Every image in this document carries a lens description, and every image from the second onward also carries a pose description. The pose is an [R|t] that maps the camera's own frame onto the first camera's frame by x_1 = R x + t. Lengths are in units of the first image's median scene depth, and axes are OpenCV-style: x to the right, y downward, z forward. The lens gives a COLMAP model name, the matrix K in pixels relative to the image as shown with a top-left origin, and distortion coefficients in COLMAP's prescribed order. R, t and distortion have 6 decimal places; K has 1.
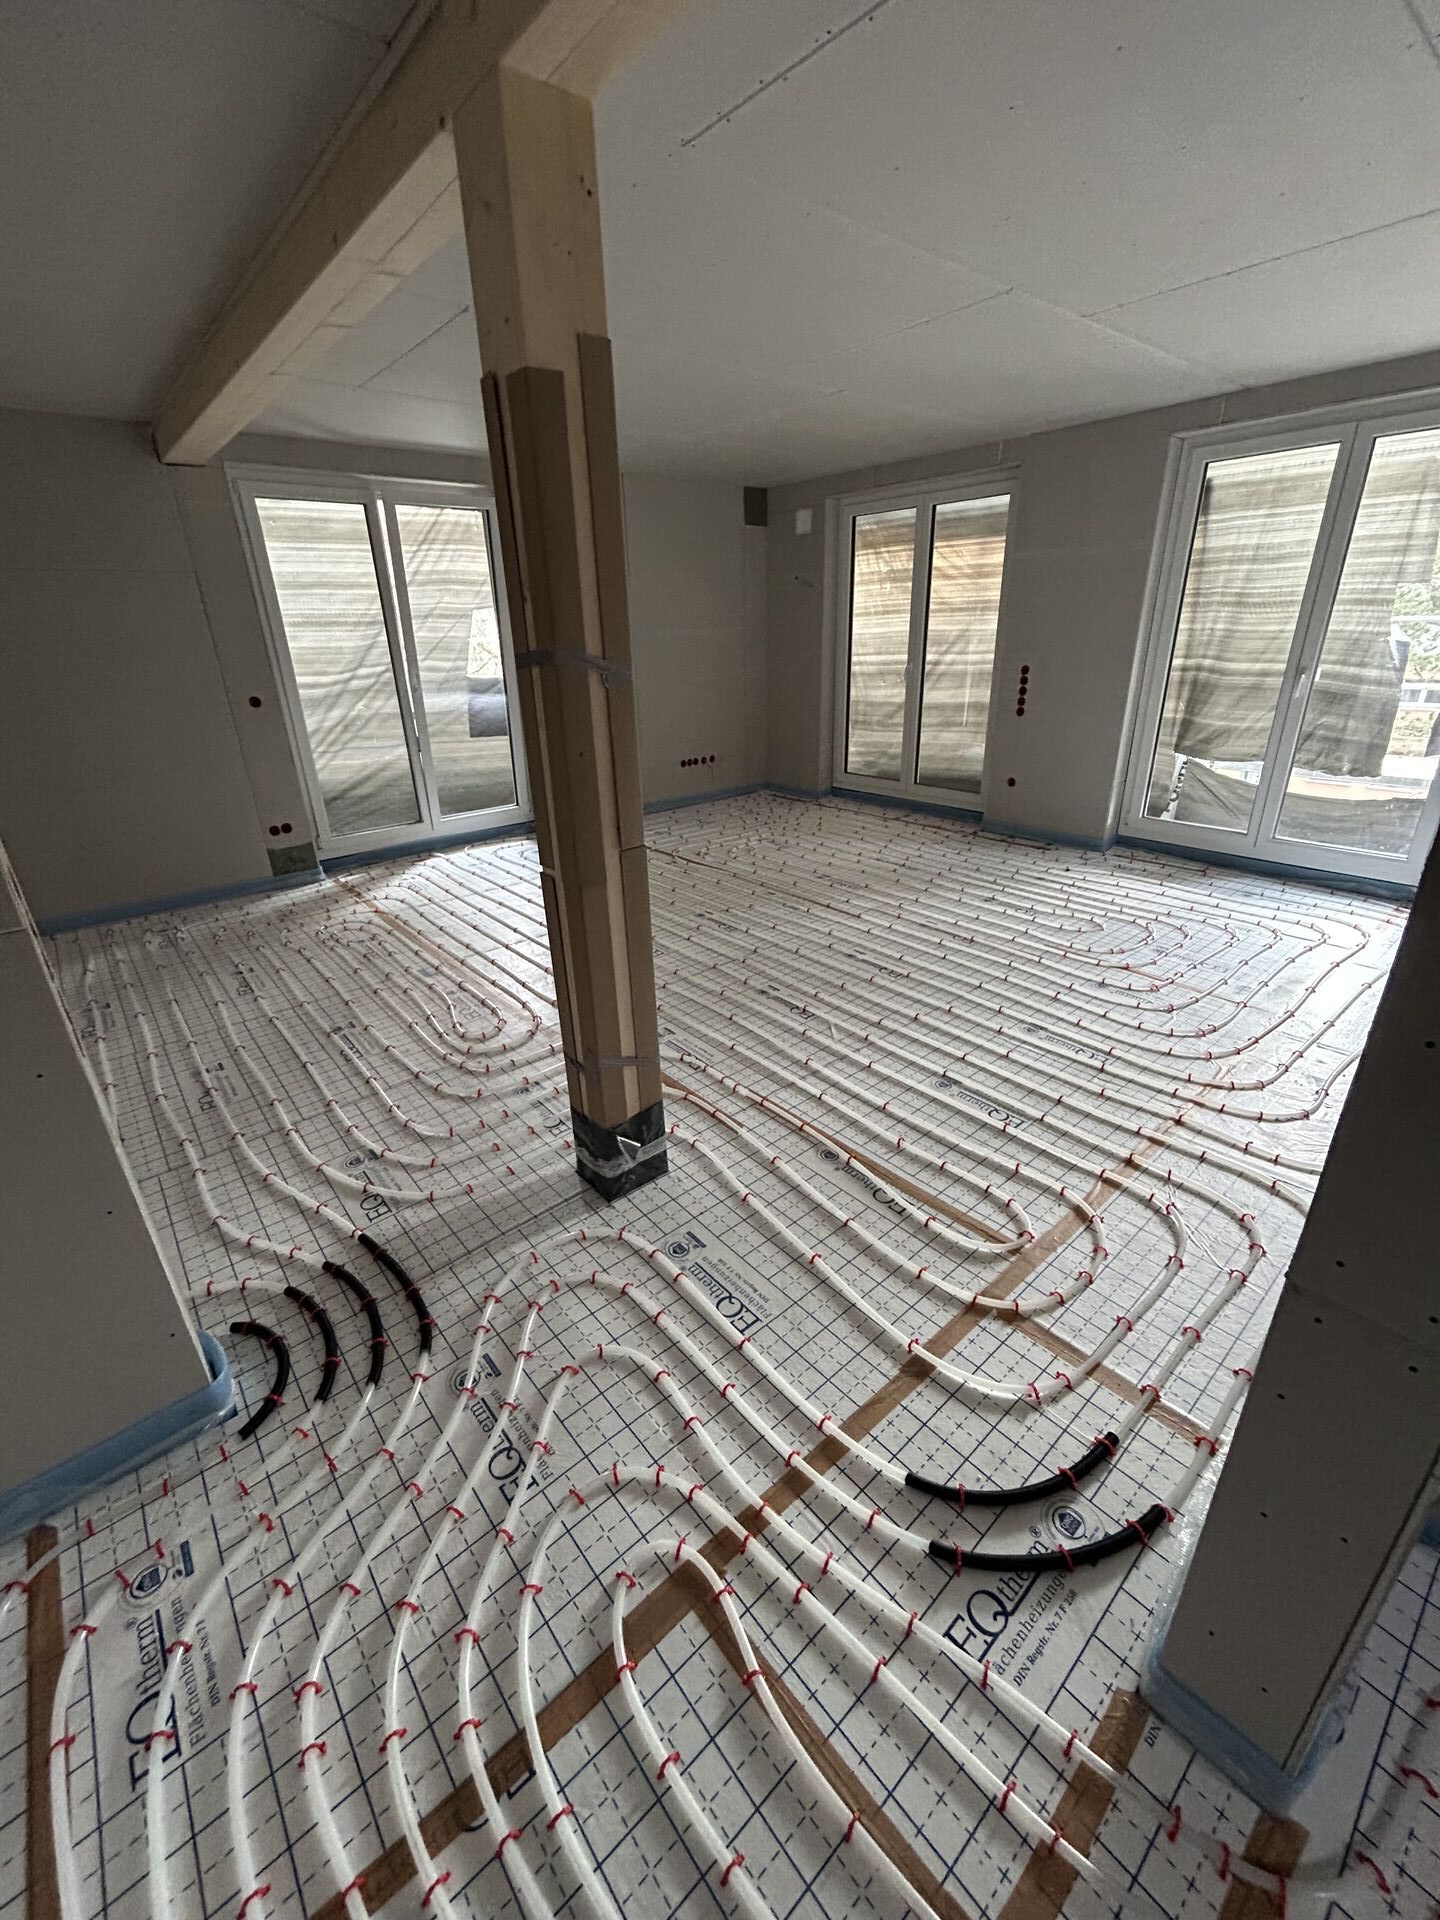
lens RADIAL K [[778.2, 0, 721.9], [0, 778.2, 961.6], [0, 0, 1]] dist [-0.000162, 0.000928]
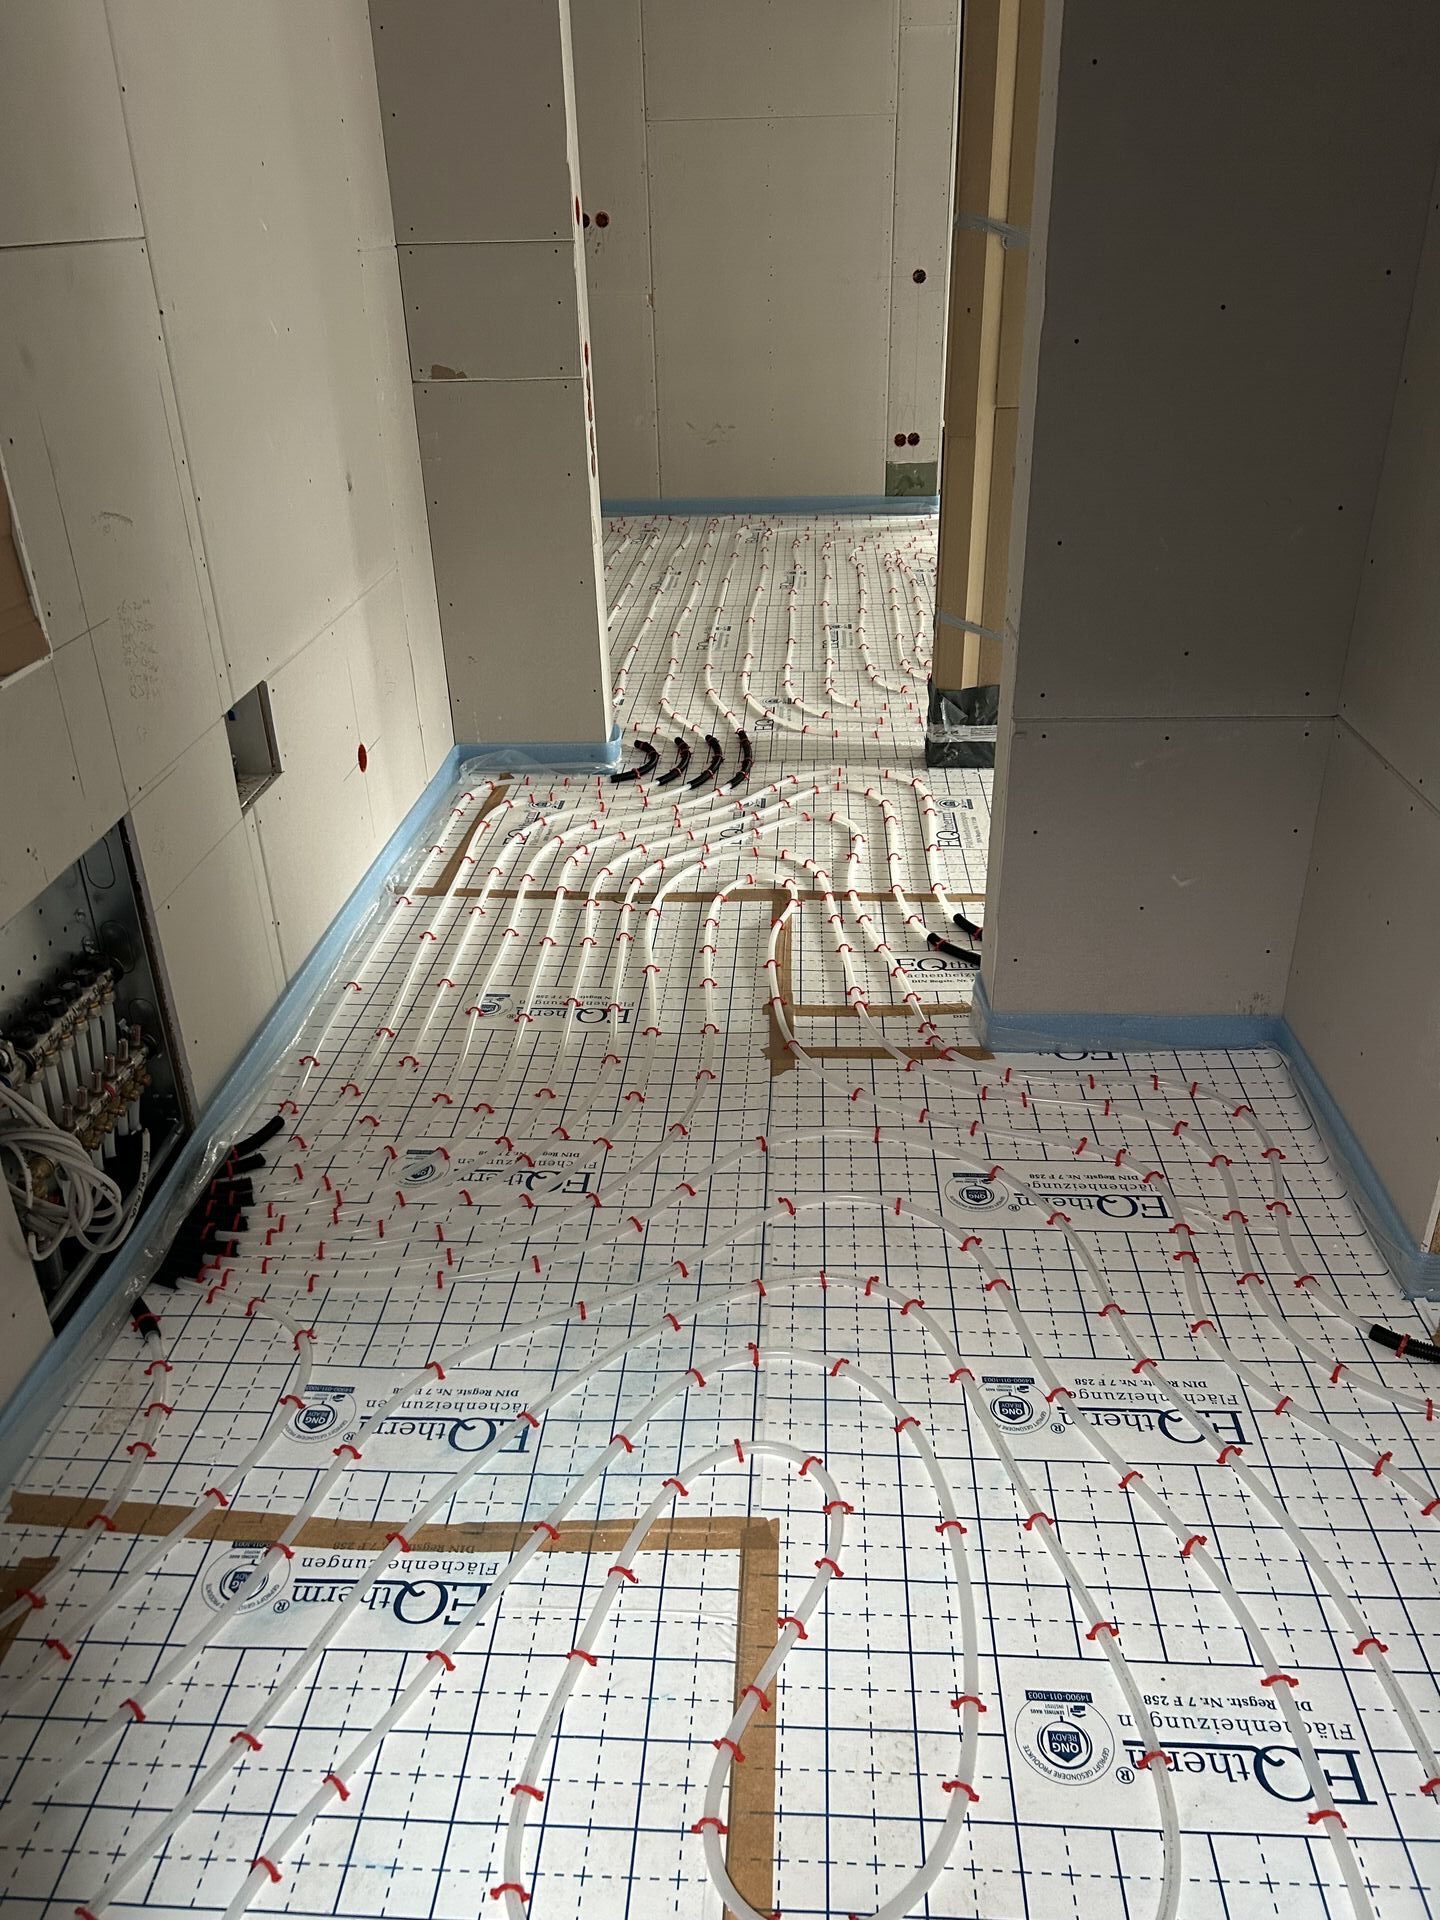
lens RADIAL K [[1441.8, 0, 718.9], [0, 1441.8, 956.7], [0, 0, 1]] dist [0.046243, -0.047436]
pose [[0.723263, 0.326446, -0.608543, 1.282197], [-0.267956, 0.944835, 0.188376, 0.356969], [0.636467, 0.026817, 0.770837, -0.948722]]
